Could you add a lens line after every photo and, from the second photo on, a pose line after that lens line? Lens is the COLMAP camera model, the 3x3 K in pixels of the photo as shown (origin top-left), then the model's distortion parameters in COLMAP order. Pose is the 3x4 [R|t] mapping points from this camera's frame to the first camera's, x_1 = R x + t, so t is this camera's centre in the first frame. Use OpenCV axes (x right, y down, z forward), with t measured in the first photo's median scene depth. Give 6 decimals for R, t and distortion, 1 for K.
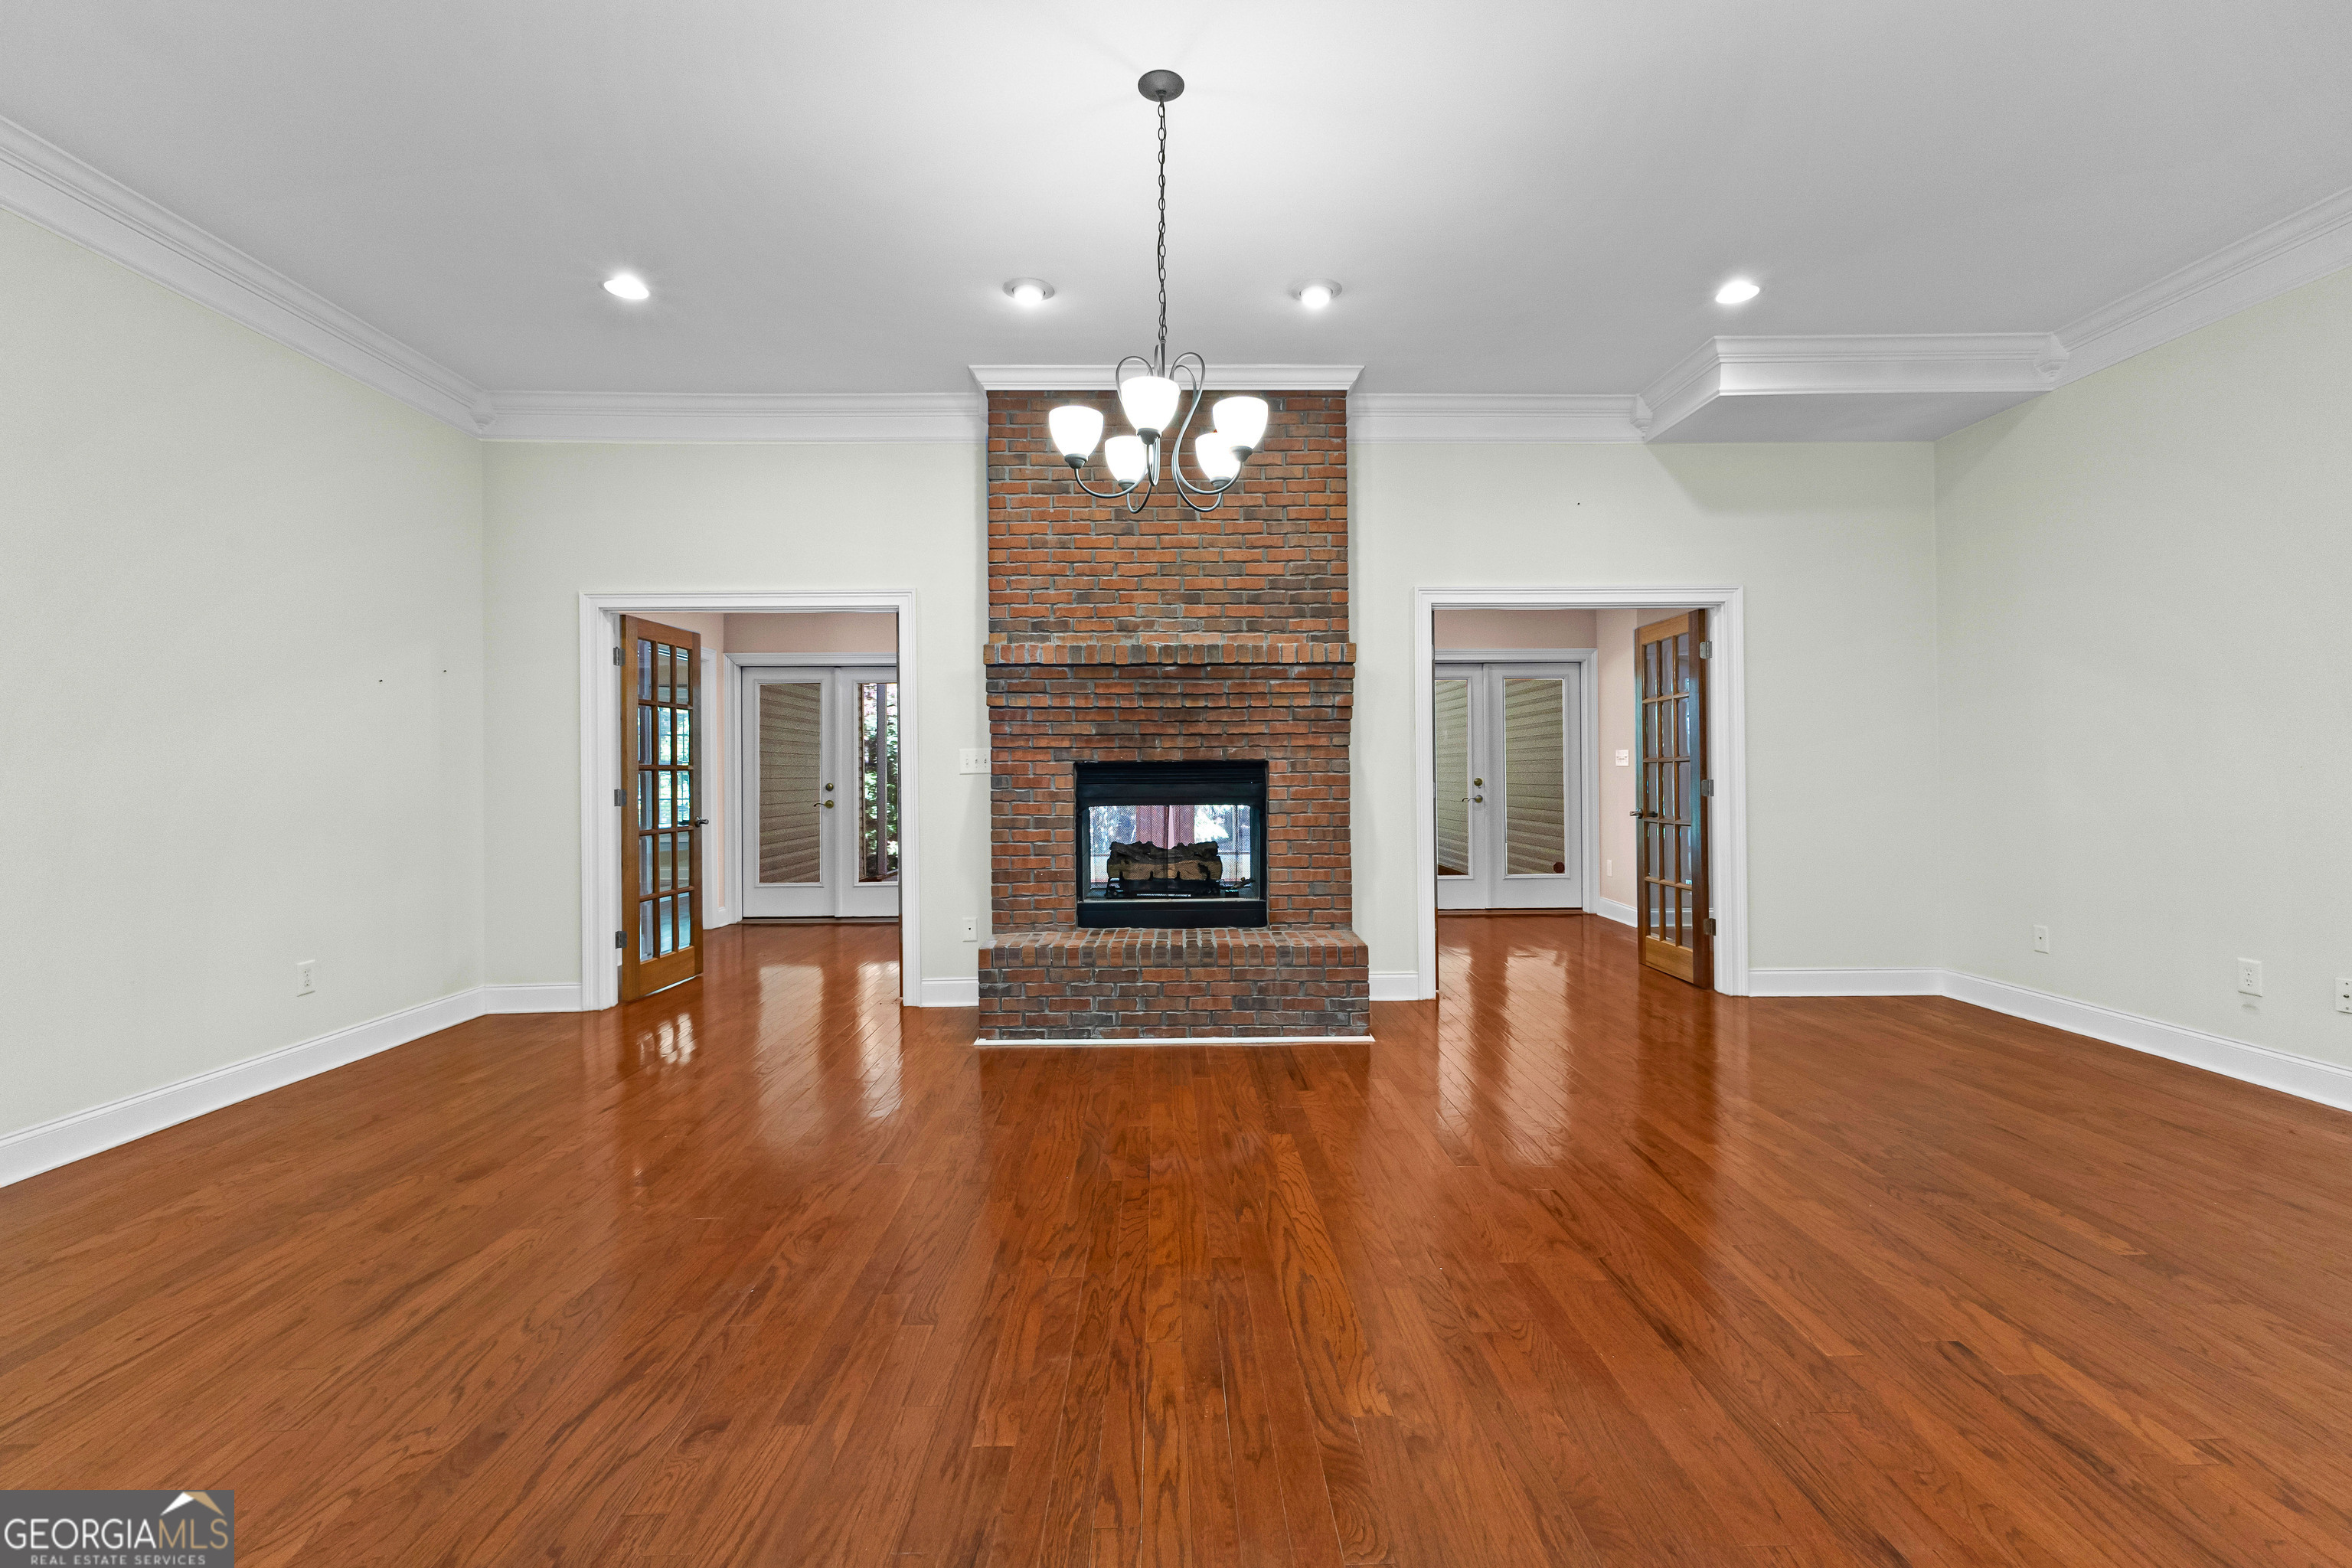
lens RADIAL K [[1026.0, 0, 1185.8], [0, 1026.0, 765.3], [0, 0, 1]] dist [0.011798, -0.002004]
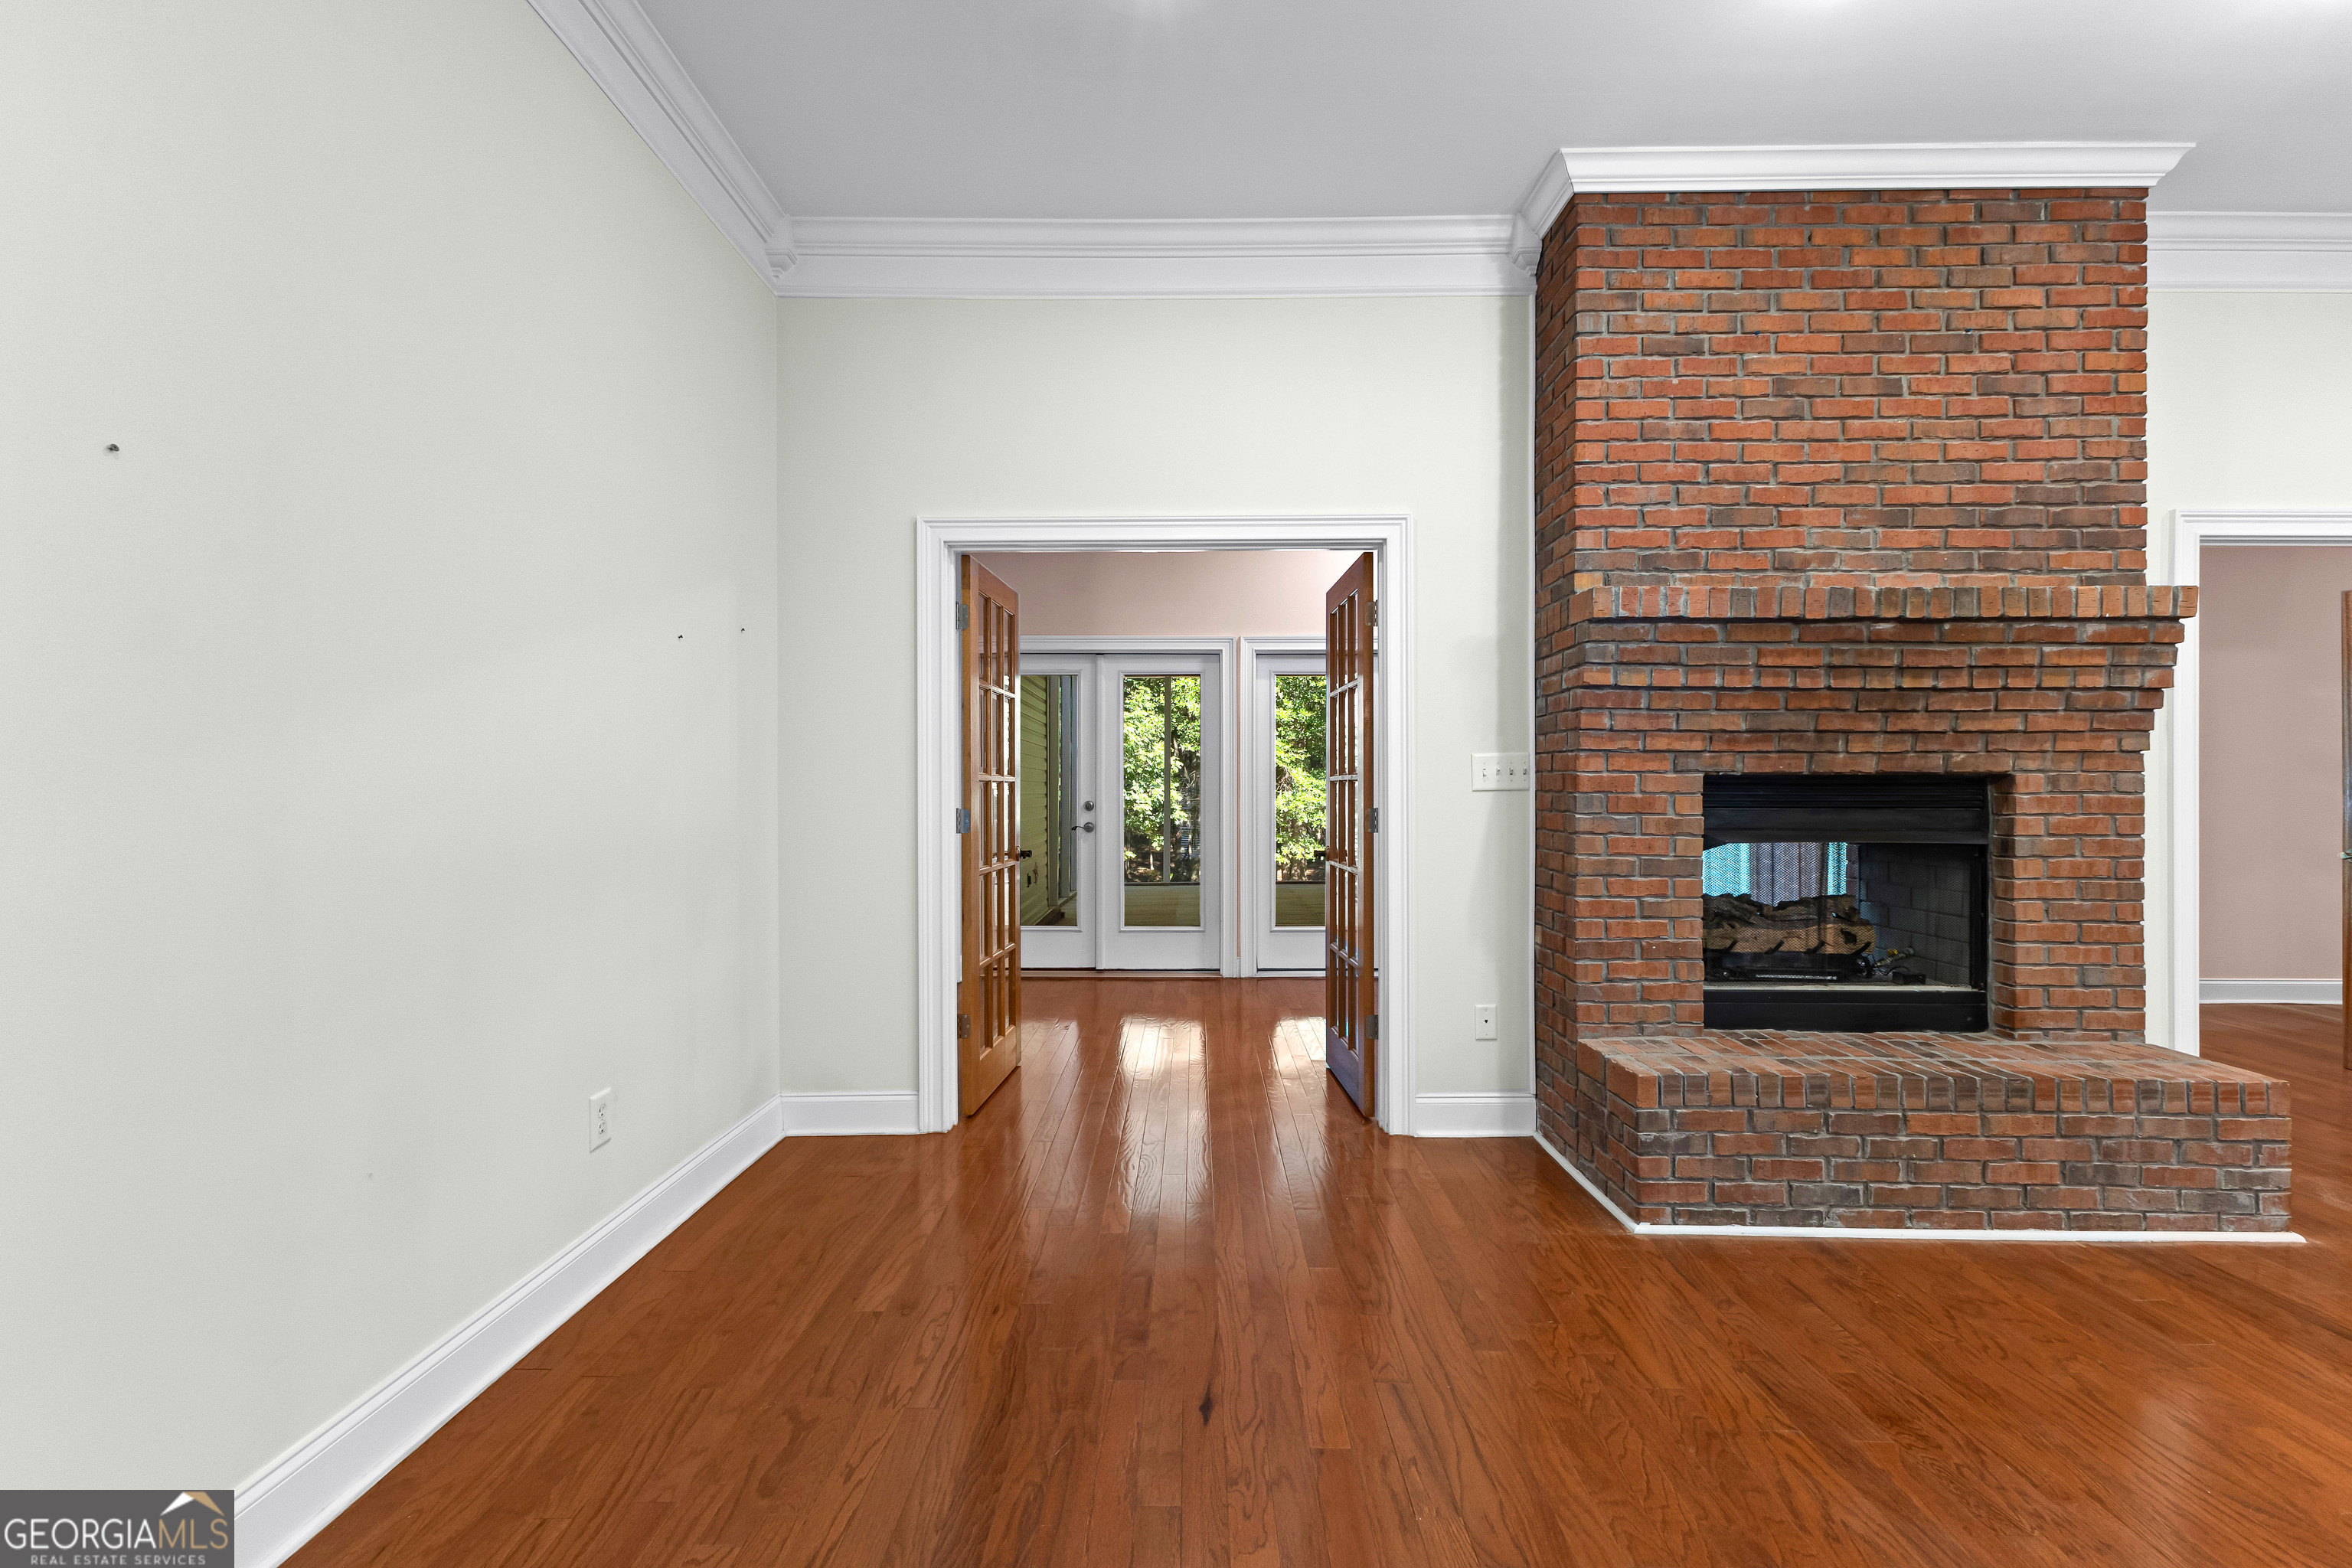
lens RADIAL K [[1026.0, 0, 1180.0], [0, 1026.0, 794.3], [0, 0, 1]] dist [0.011798, -0.002004]
pose [[0.999590, 0.009068, -0.027154, -0.419243], [-0.008793, 0.999909, 0.010213, 0.006016], [0.027244, -0.009970, 0.999579, 0.345640]]
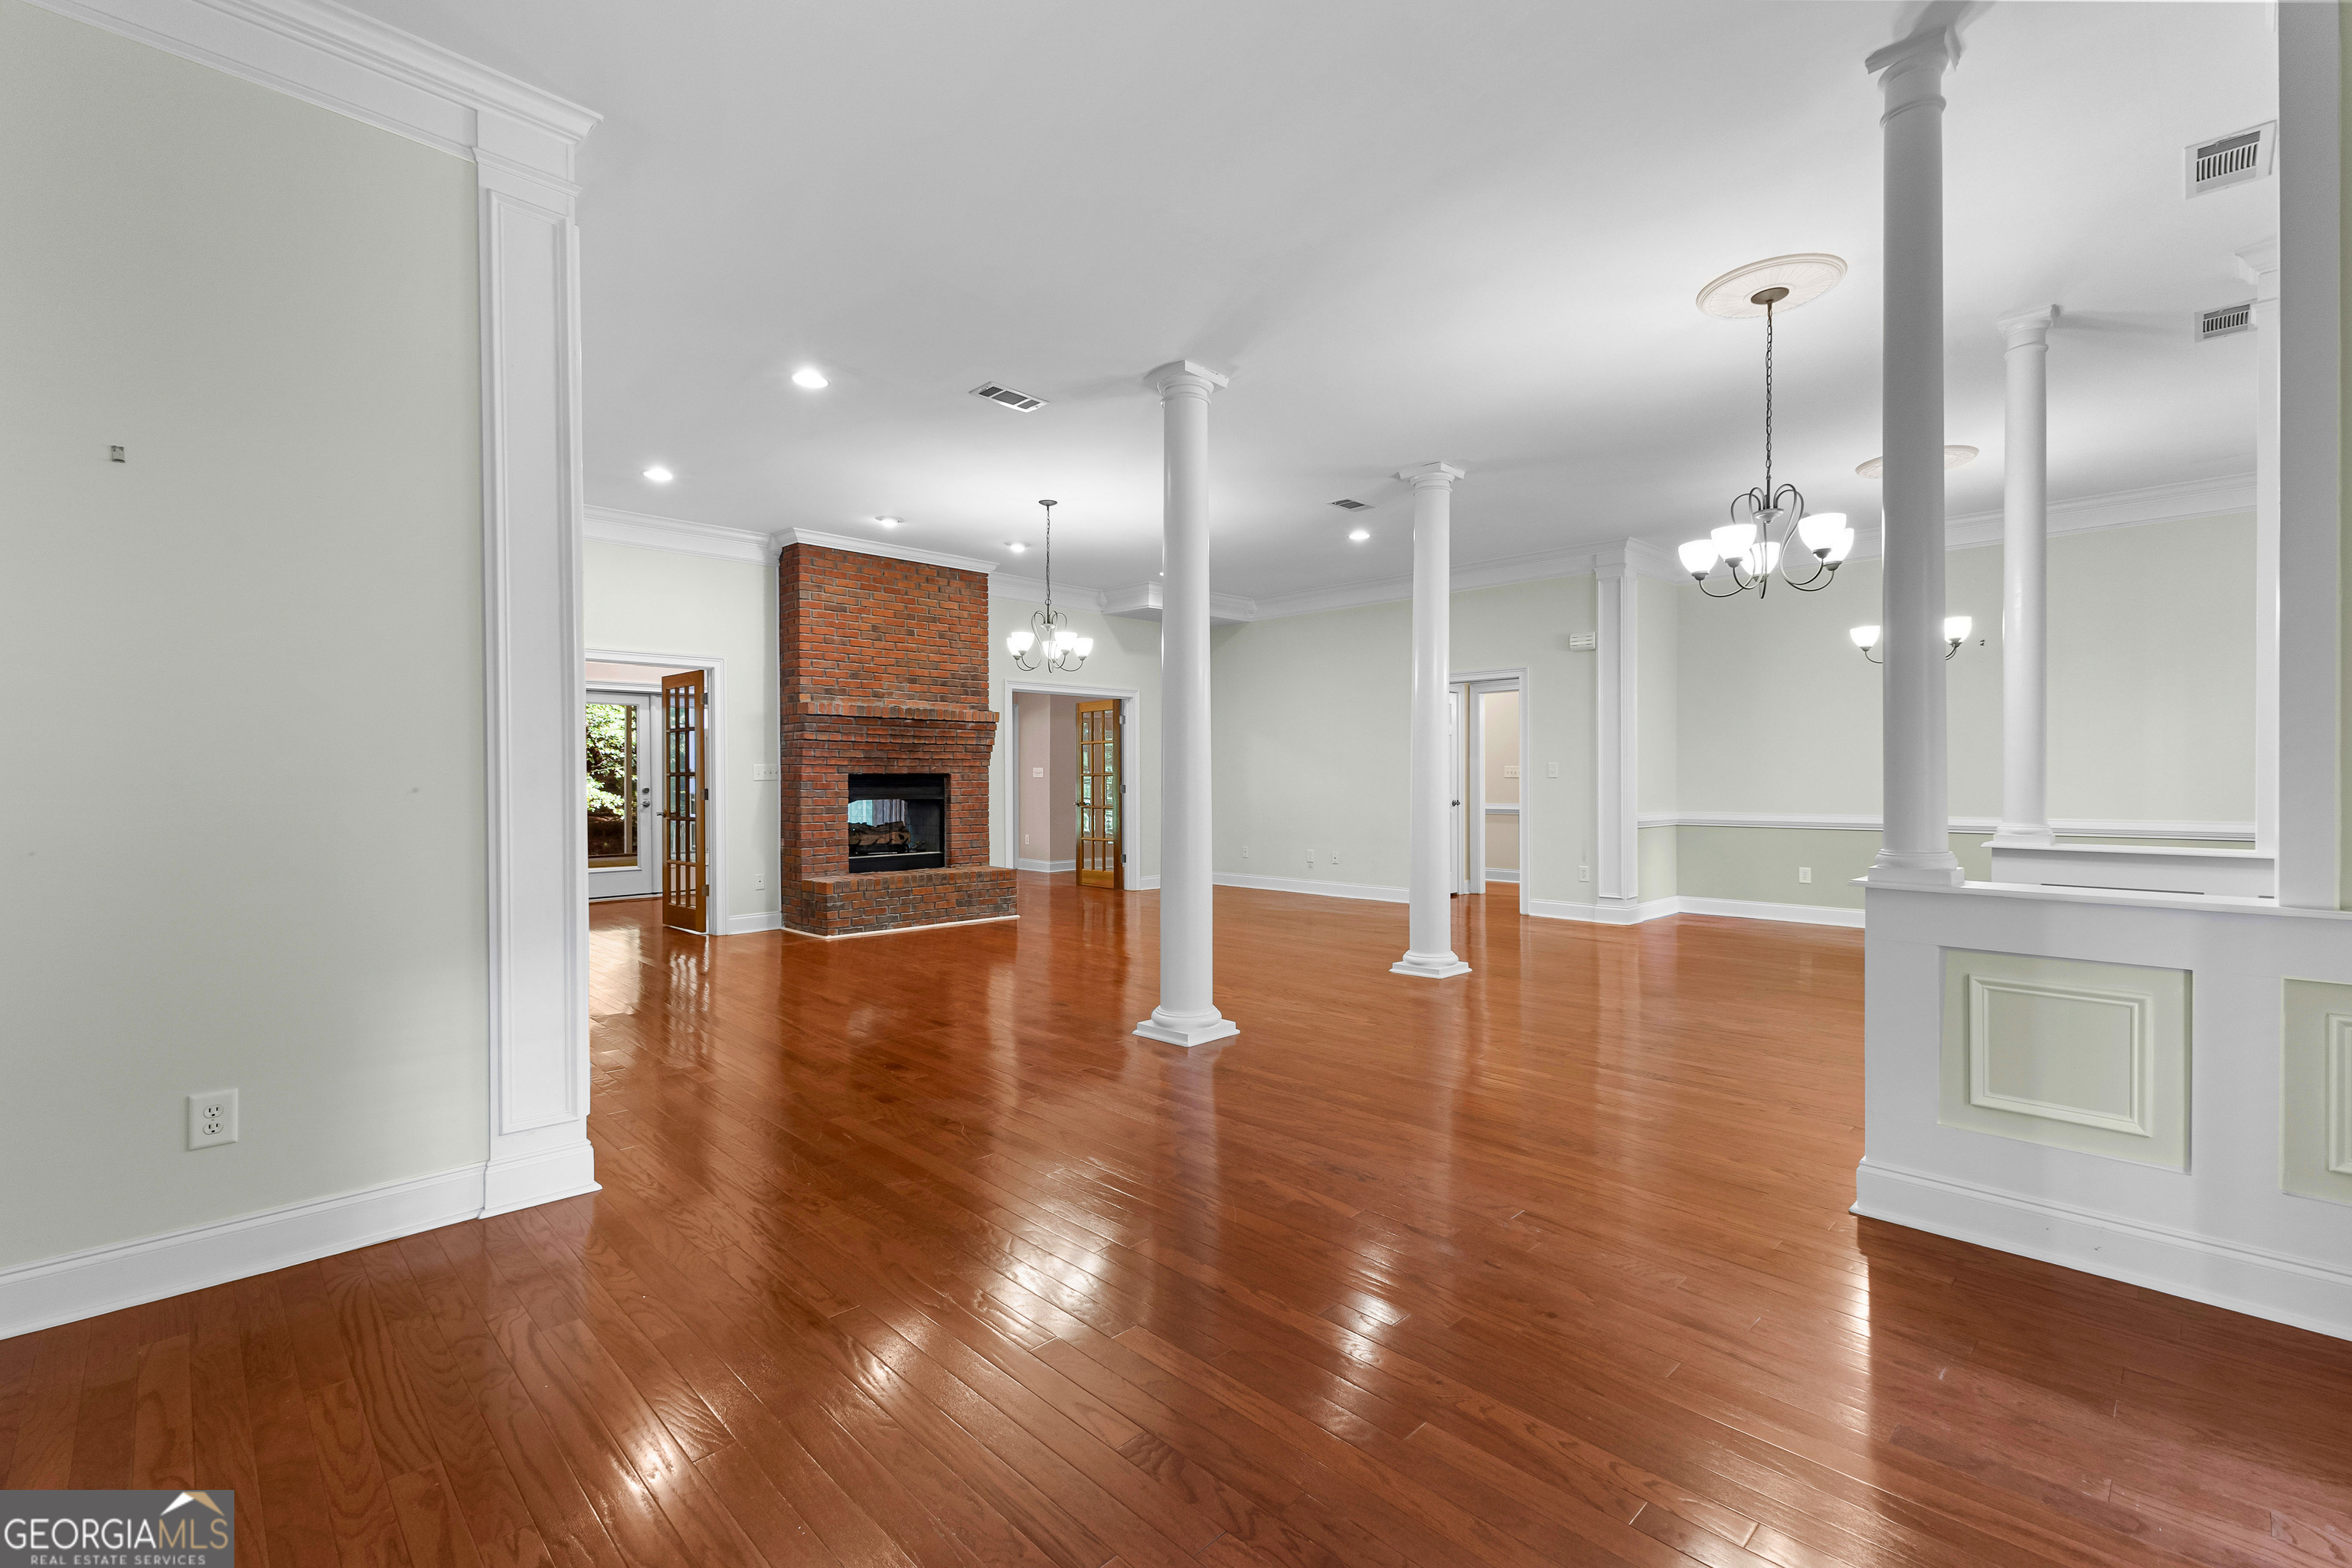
lens RADIAL K [[1026.0, 0, 1176.4], [0, 1026.0, 785.3], [0, 0, 1]] dist [0.011798, -0.002004]
pose [[0.729427, 0.001464, 0.684057, -0.861755], [-0.009624, 0.999921, 0.008122, -0.003023], [-0.683990, -0.012508, 0.729384, -0.583297]]
